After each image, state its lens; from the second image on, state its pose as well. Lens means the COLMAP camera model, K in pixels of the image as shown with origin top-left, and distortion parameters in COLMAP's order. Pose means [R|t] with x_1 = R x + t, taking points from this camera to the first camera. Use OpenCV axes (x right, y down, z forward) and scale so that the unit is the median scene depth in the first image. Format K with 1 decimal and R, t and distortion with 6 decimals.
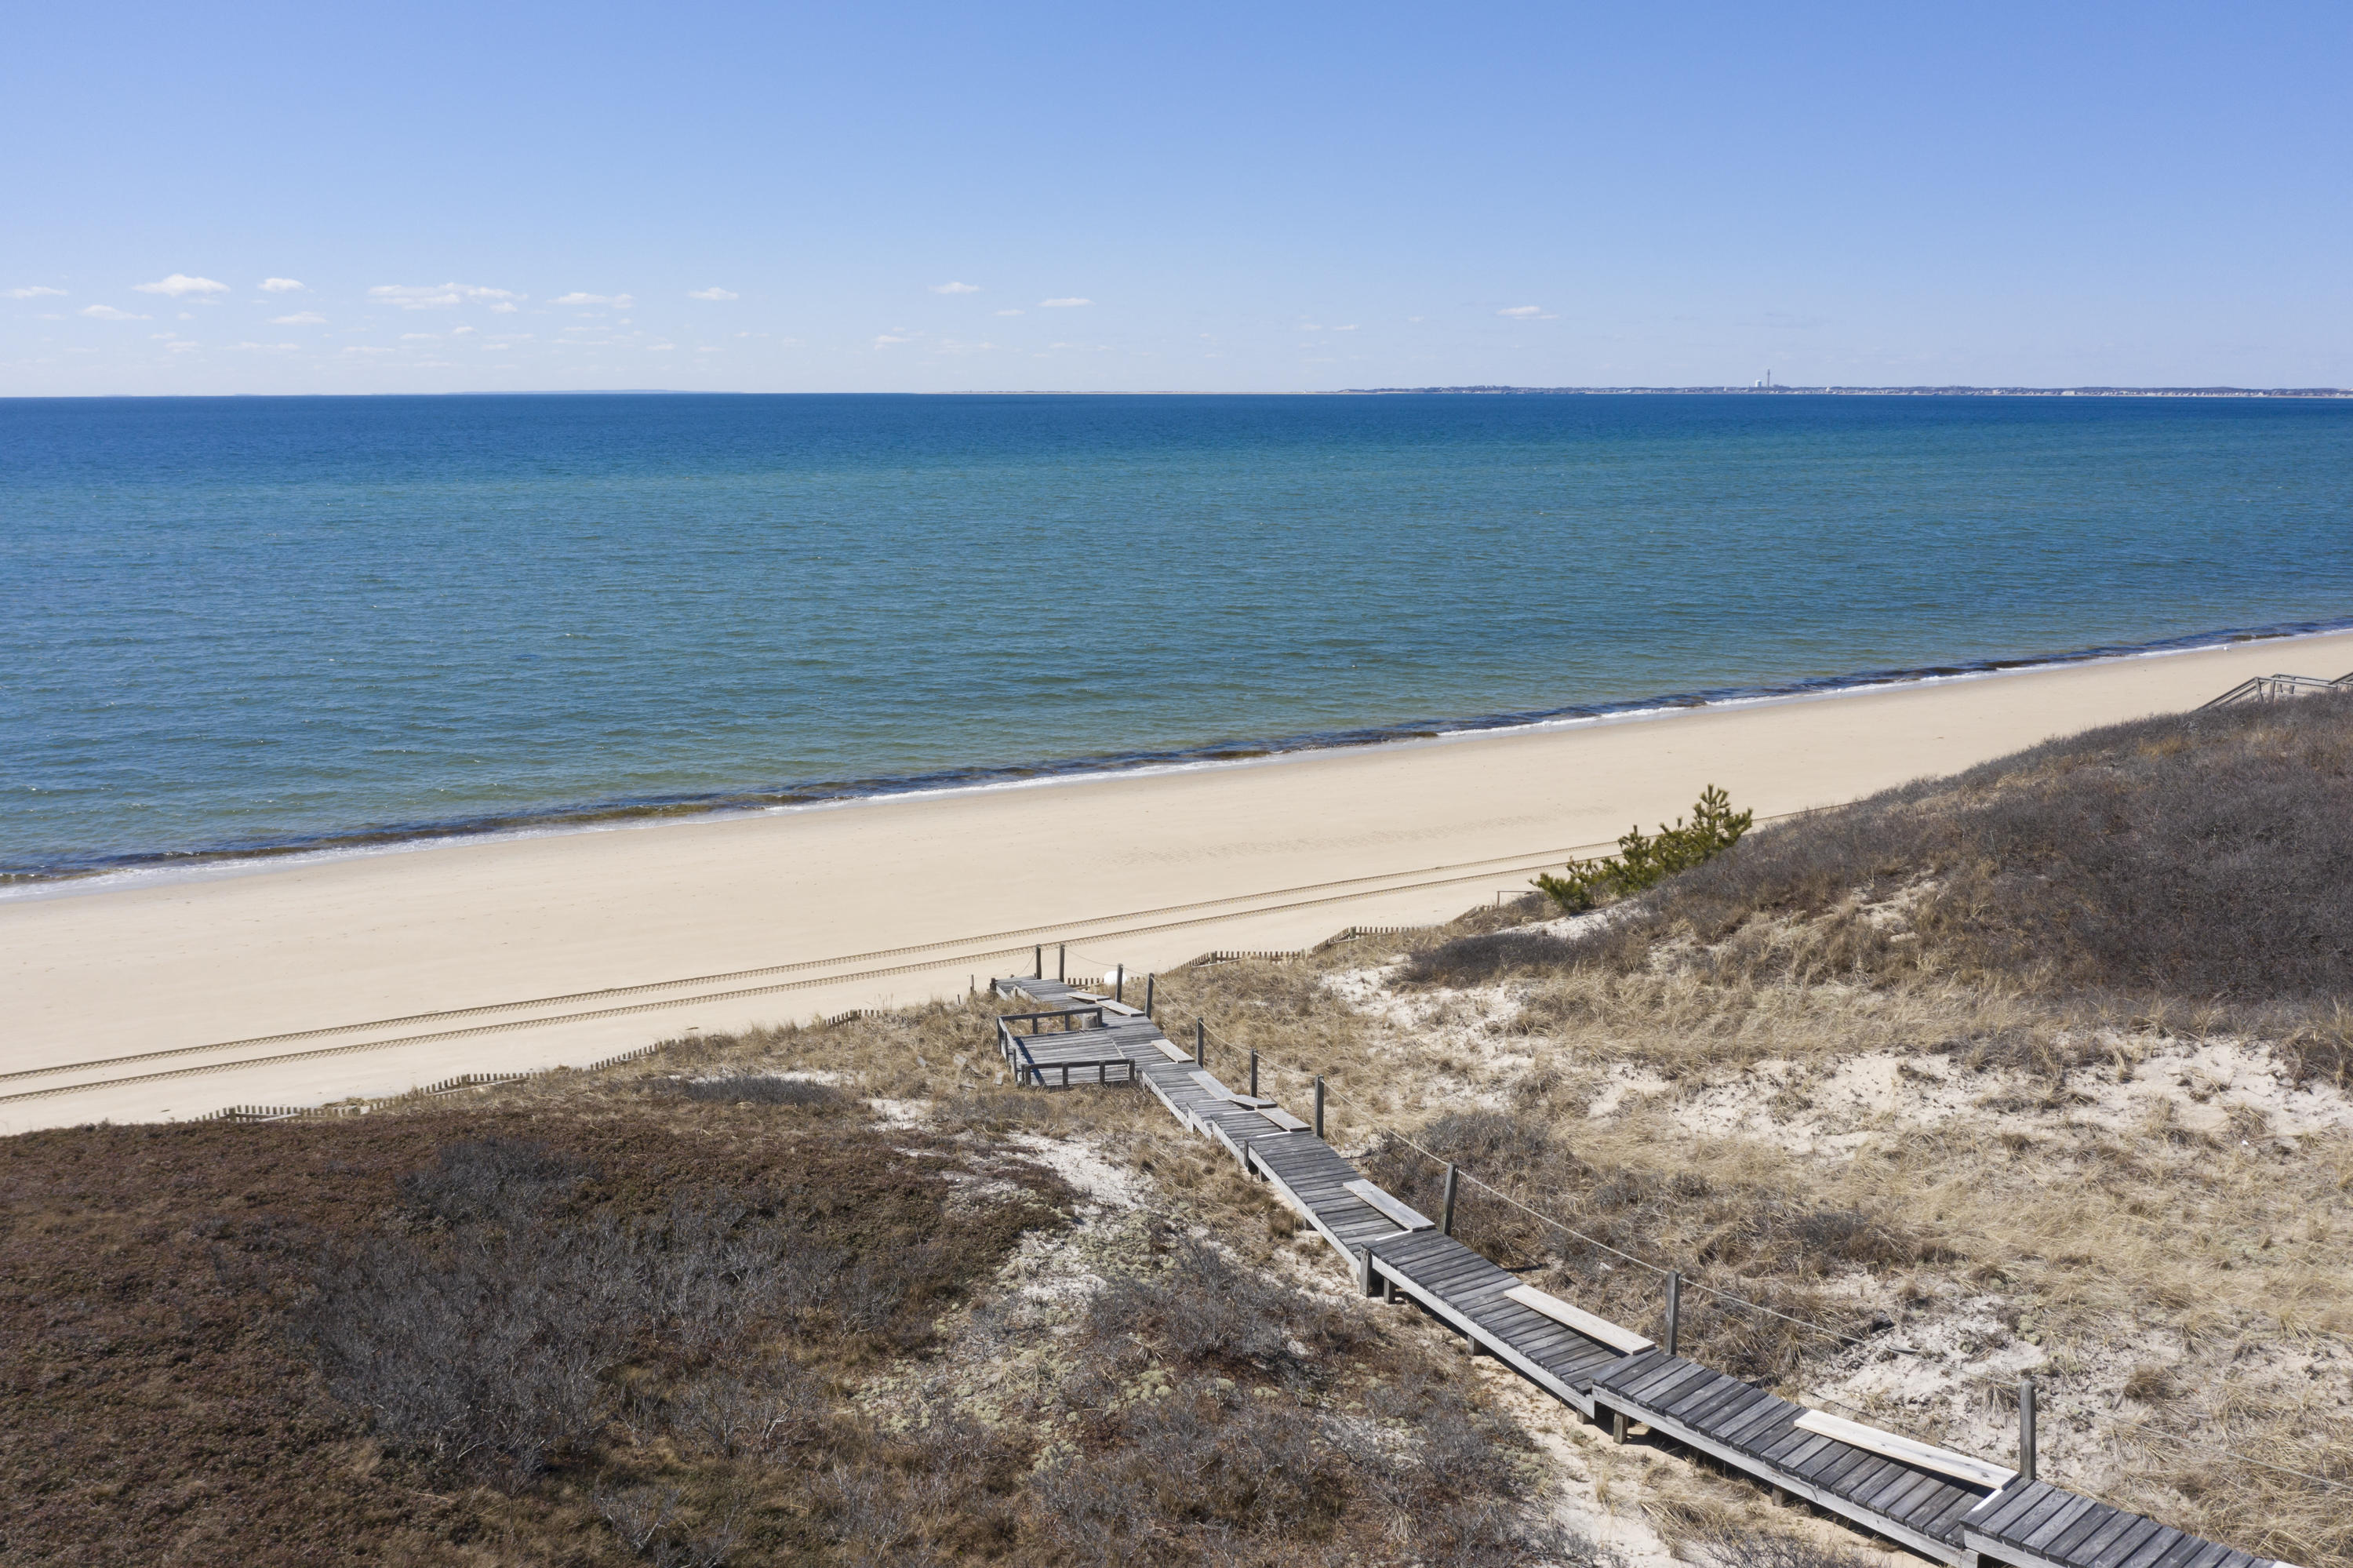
lens RADIAL K [[1824.4, 0, 1176.5], [0, 1824.4, 784.0], [0, 0, 1]] dist [-0.013784, -0.004111]
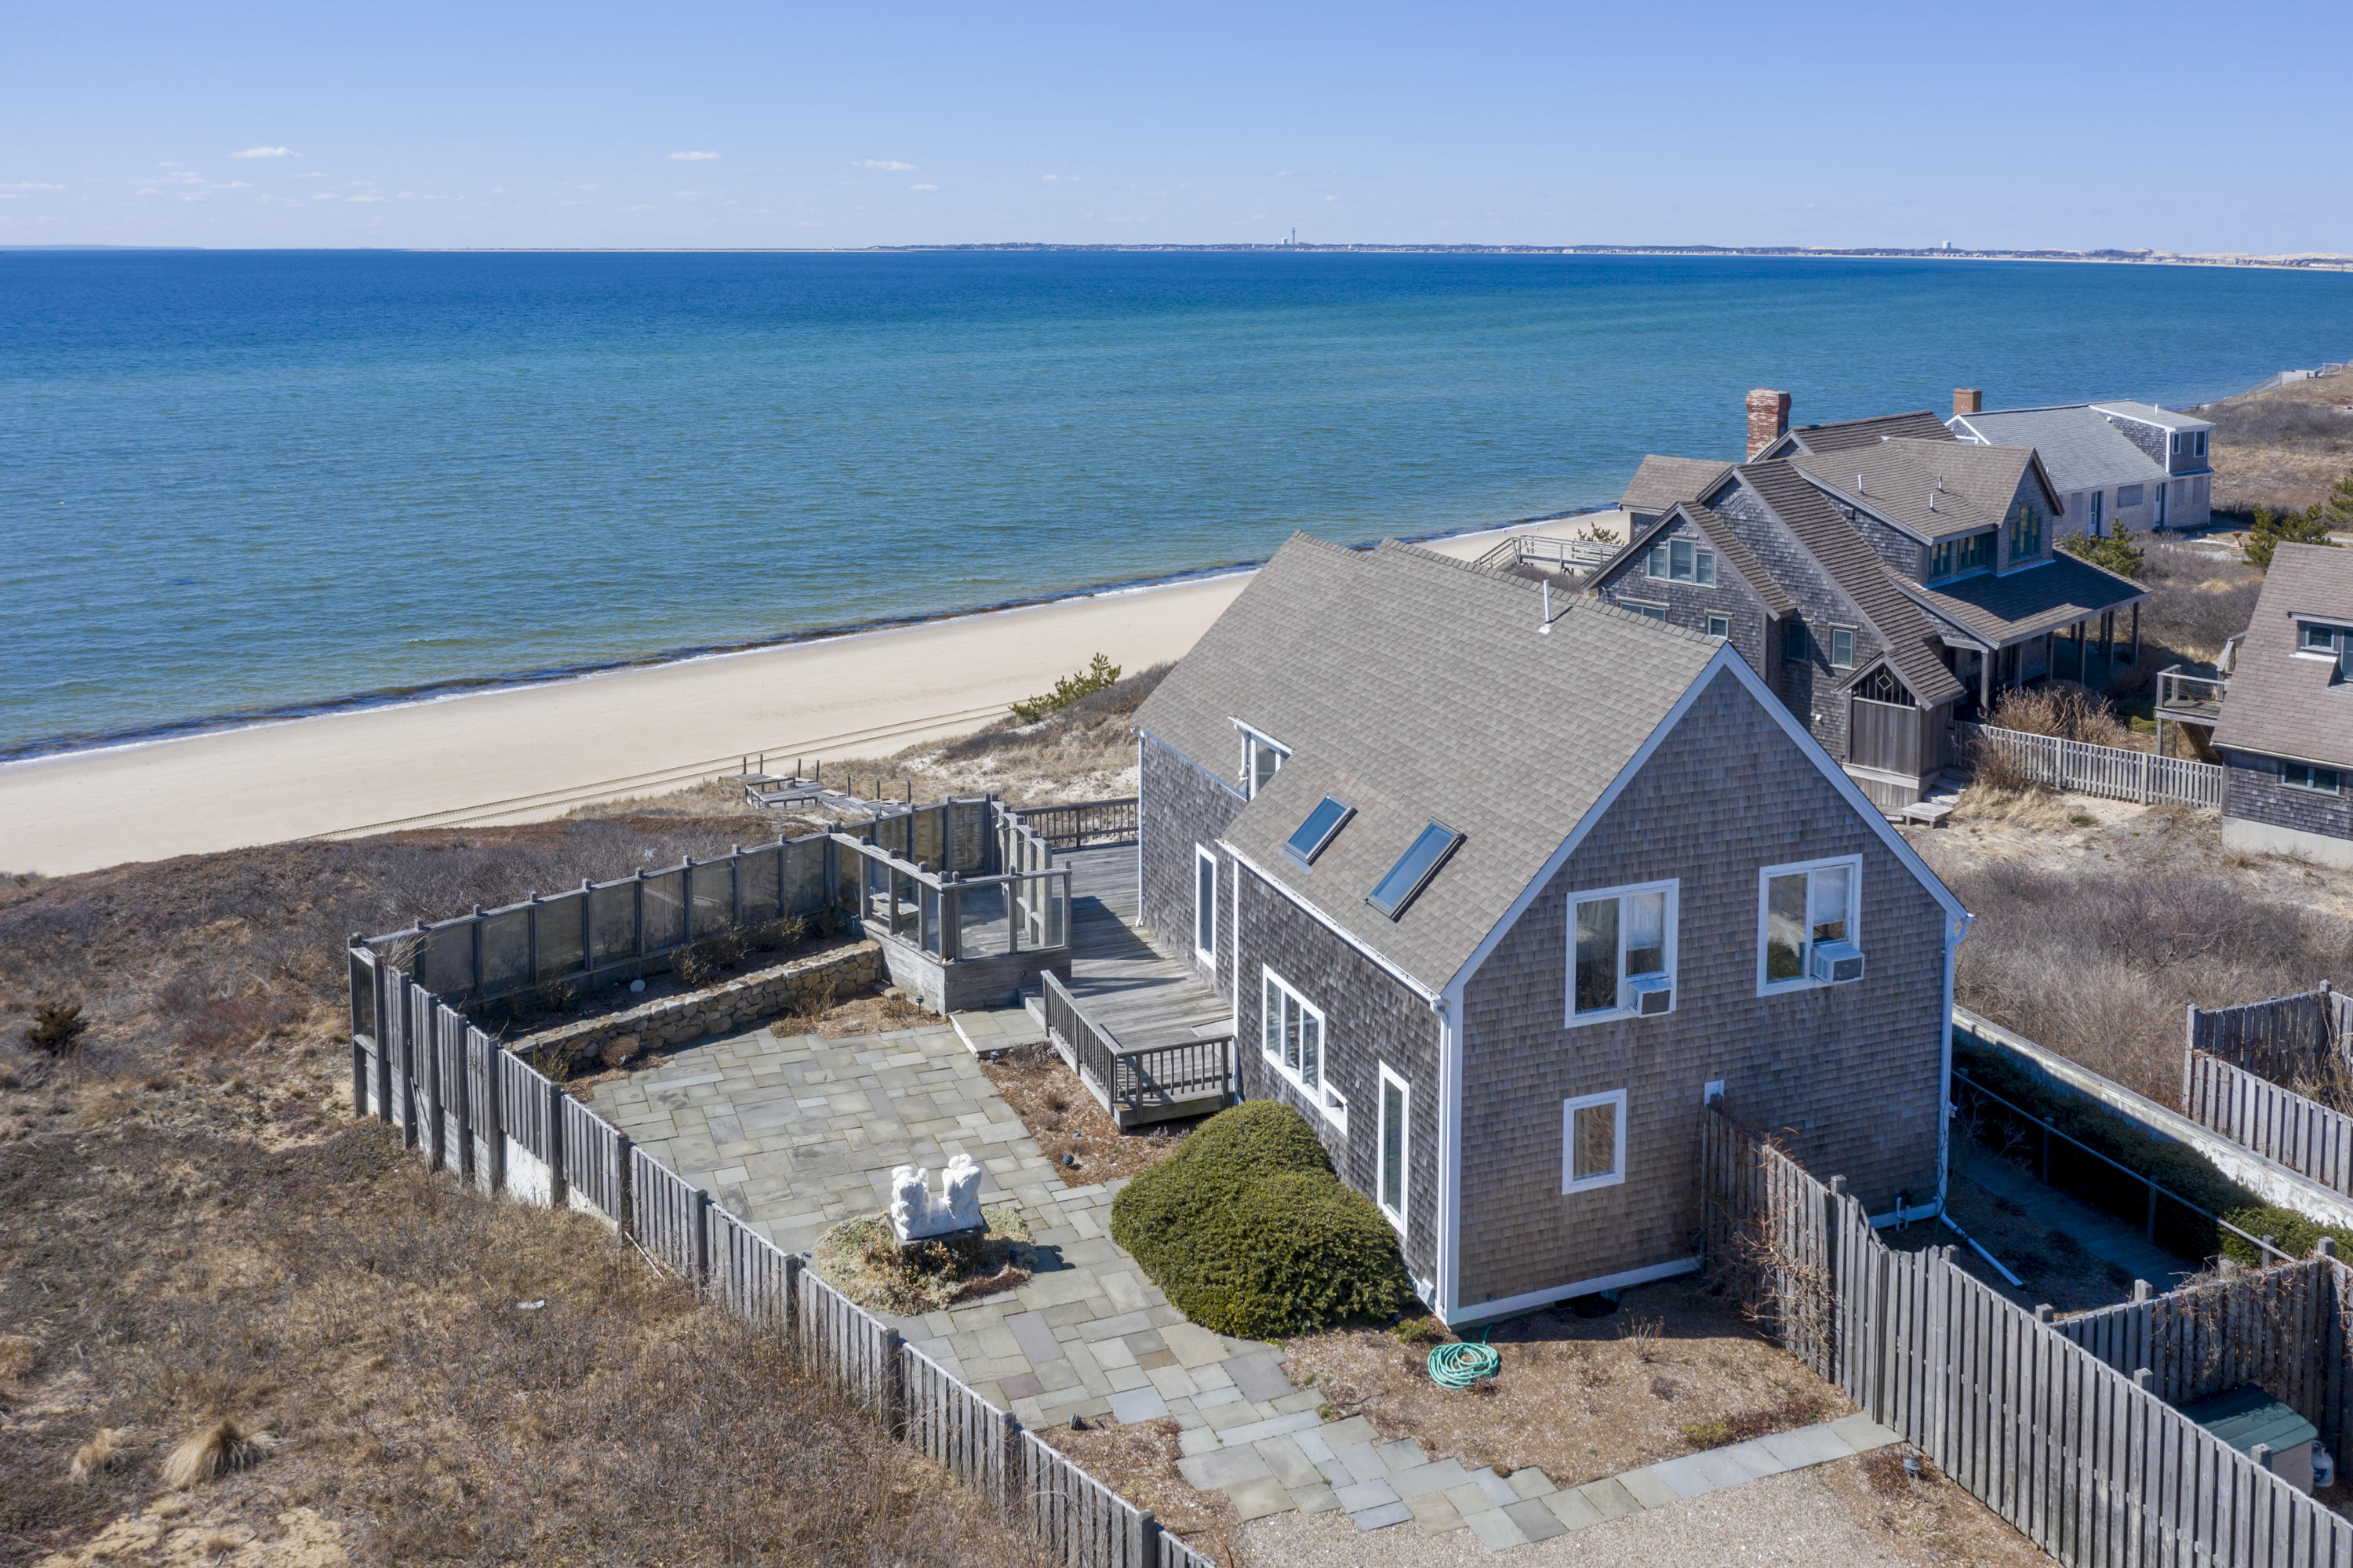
lens RADIAL K [[1943.0, 0, 1154.4], [0, 1943.0, 395.8], [0, 0, 1]] dist [-0.004440, -0.006481]
pose [[0.973091, -0.012214, 0.230098, -0.197604], [0.042255, 0.991118, -0.126090, -0.013149], [-0.226514, 0.132420, 0.964964, -1.700763]]
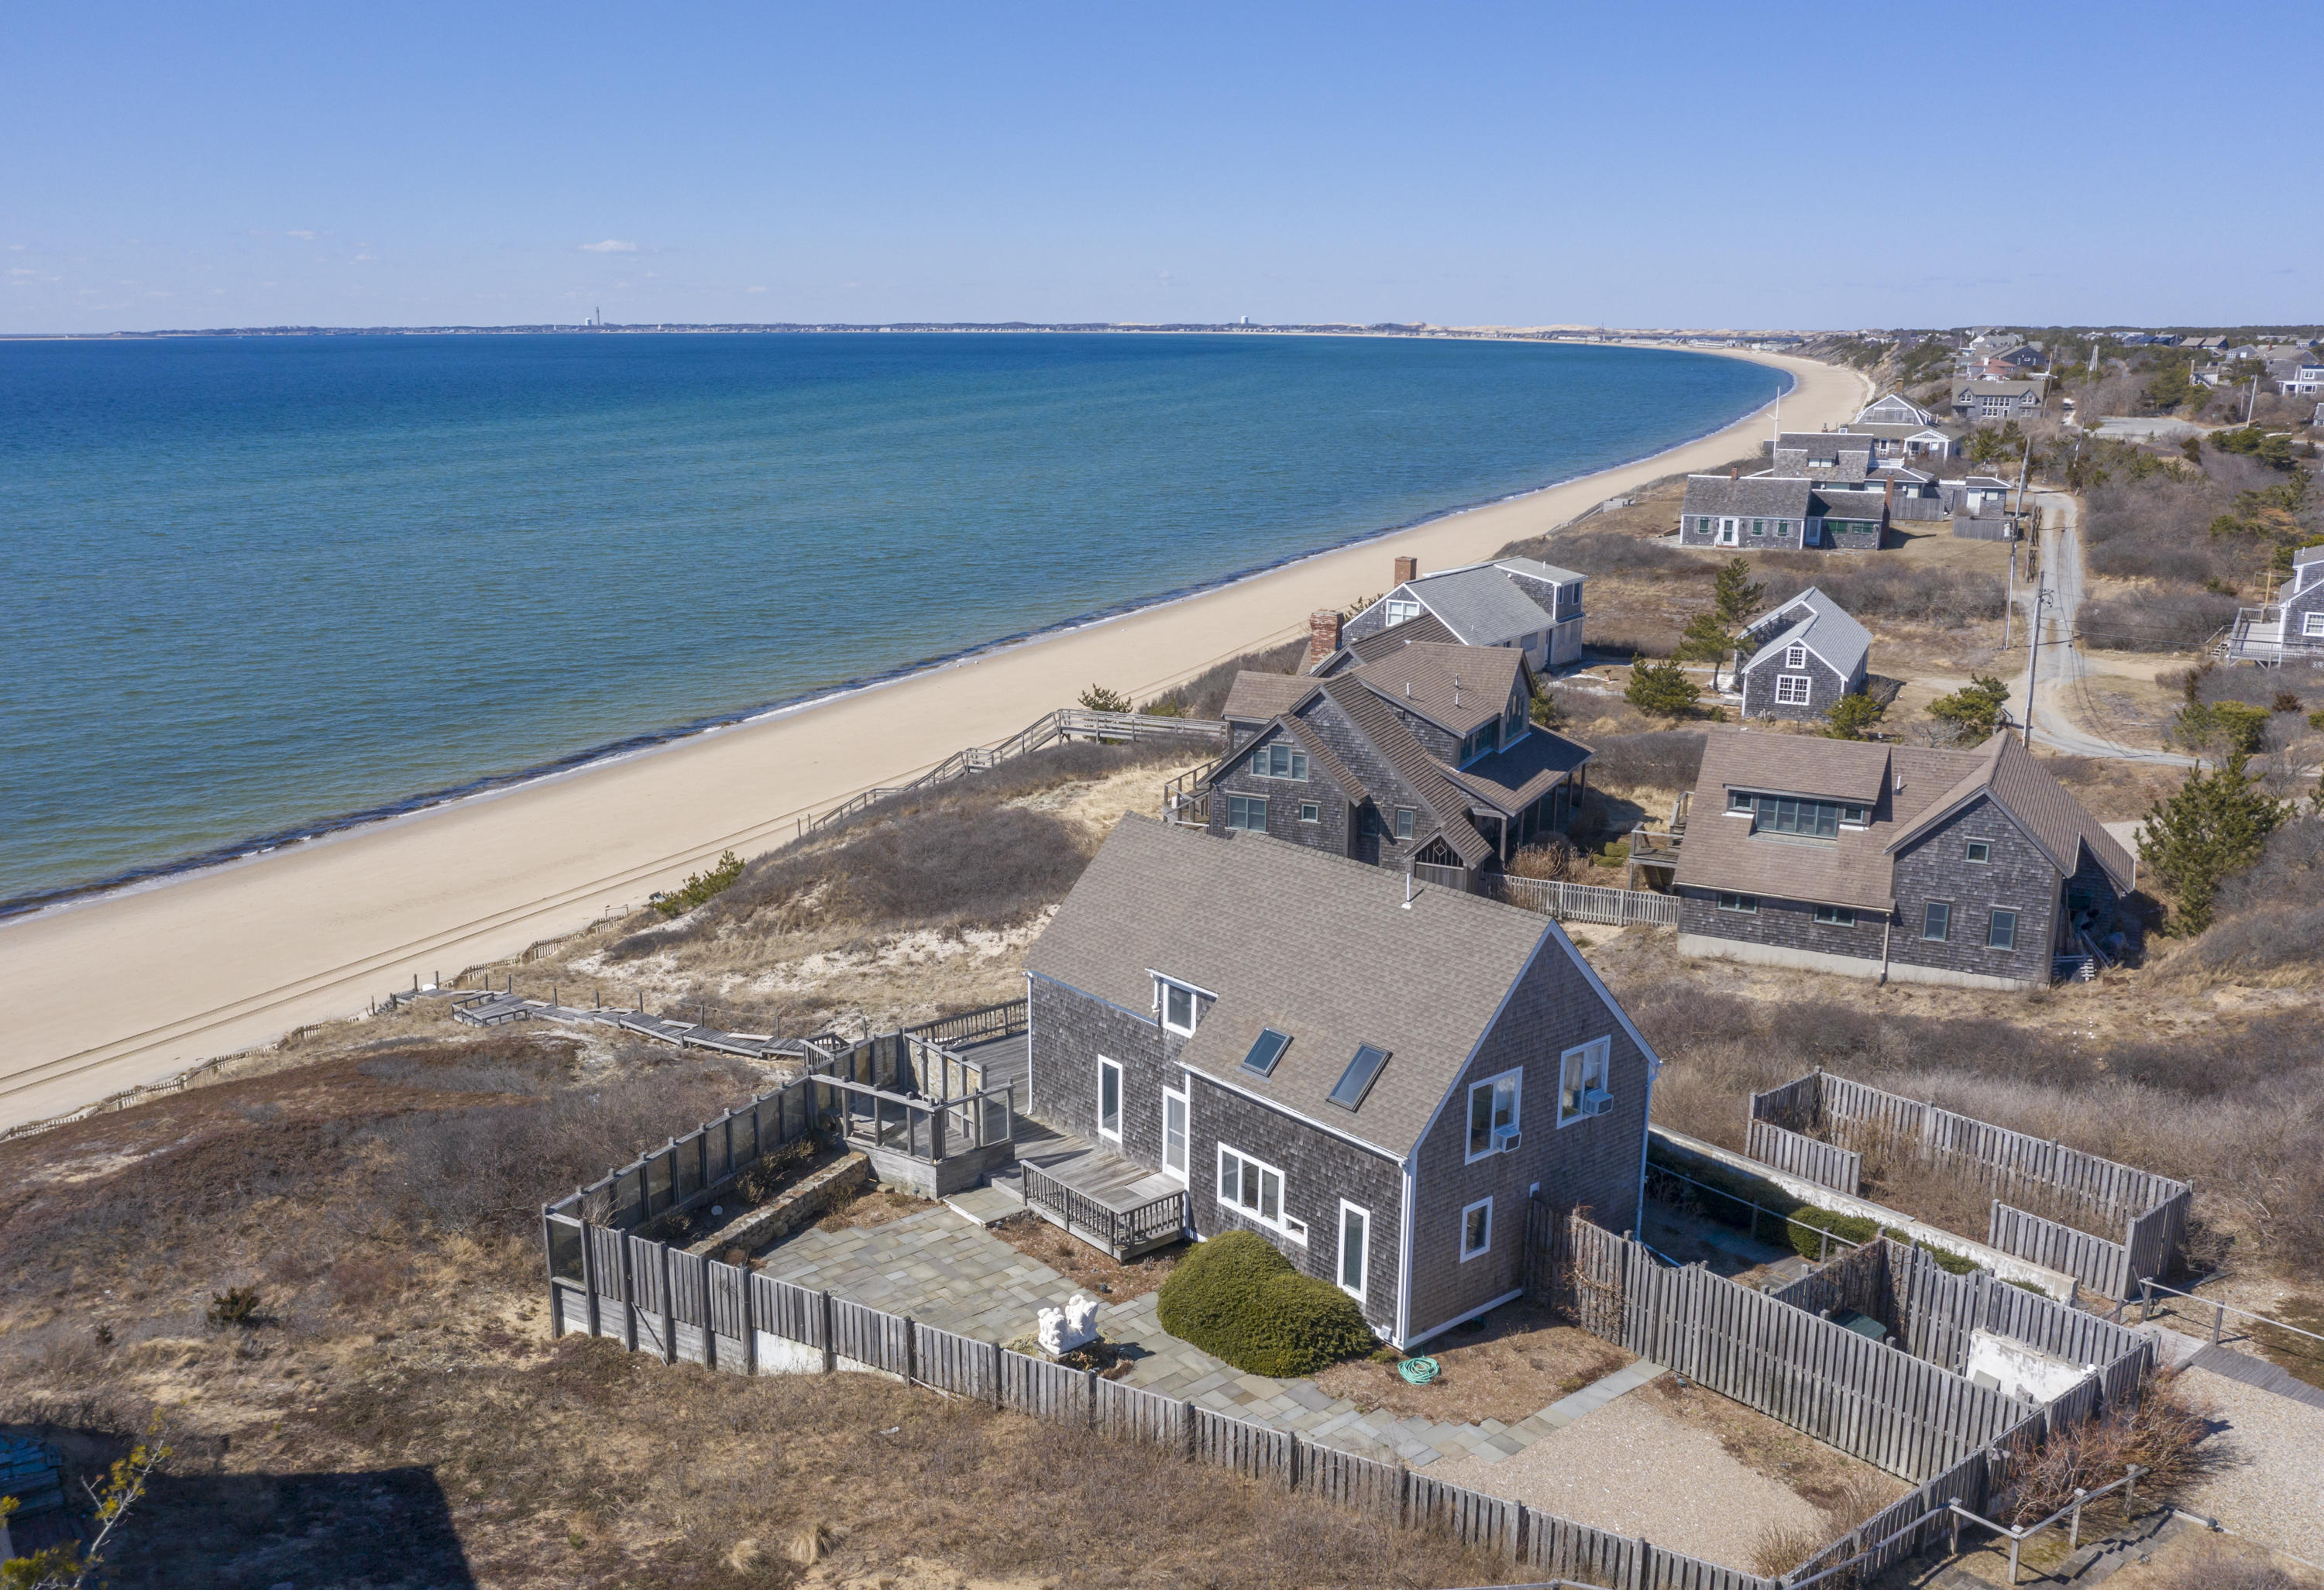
lens RADIAL K [[1971.4, 0, 1057.7], [0, 1971.4, 841.9], [0, 0, 1]] dist [-0.013877, -0.009684]
pose [[0.862002, -0.132386, 0.489312, -0.828783], [0.107976, 0.991095, 0.077929, -0.240936], [-0.495271, -0.014341, 0.868620, -1.992805]]
